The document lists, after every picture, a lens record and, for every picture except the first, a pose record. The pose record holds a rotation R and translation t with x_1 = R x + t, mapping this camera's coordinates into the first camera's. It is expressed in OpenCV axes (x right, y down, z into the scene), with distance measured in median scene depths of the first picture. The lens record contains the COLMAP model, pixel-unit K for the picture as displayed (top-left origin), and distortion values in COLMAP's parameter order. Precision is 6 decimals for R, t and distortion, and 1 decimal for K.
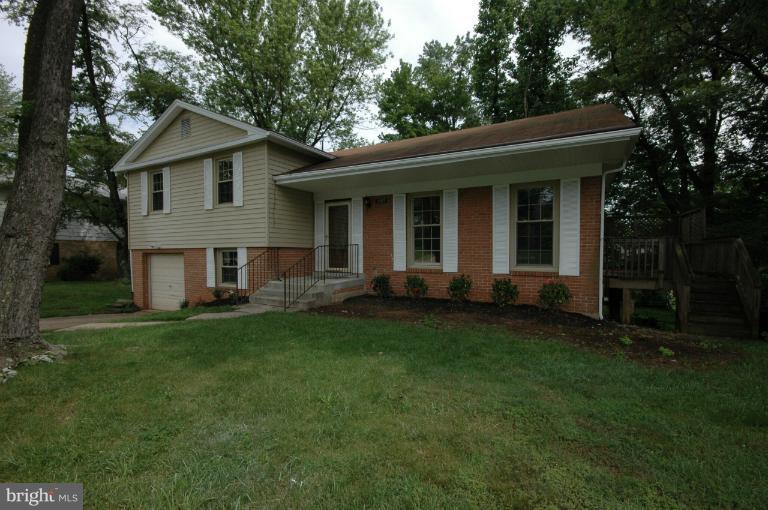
lens RADIAL K [[353.5, 0, 382.4], [0, 353.5, 259.4], [0, 0, 1]] dist [0.005334, -0.004058]
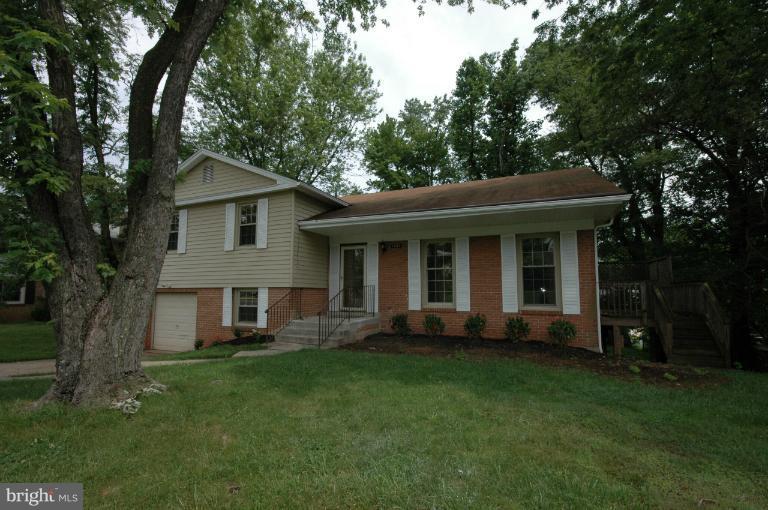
lens RADIAL K [[353.5, 0, 382.4], [0, 353.5, 259.4], [0, 0, 1]] dist [0.005334, -0.004058]
pose [[0.995778, 0.013505, 0.090794, -0.139214], [-0.003246, 0.993680, -0.112201, -0.000156], [-0.091735, 0.111433, 0.989529, -0.072064]]
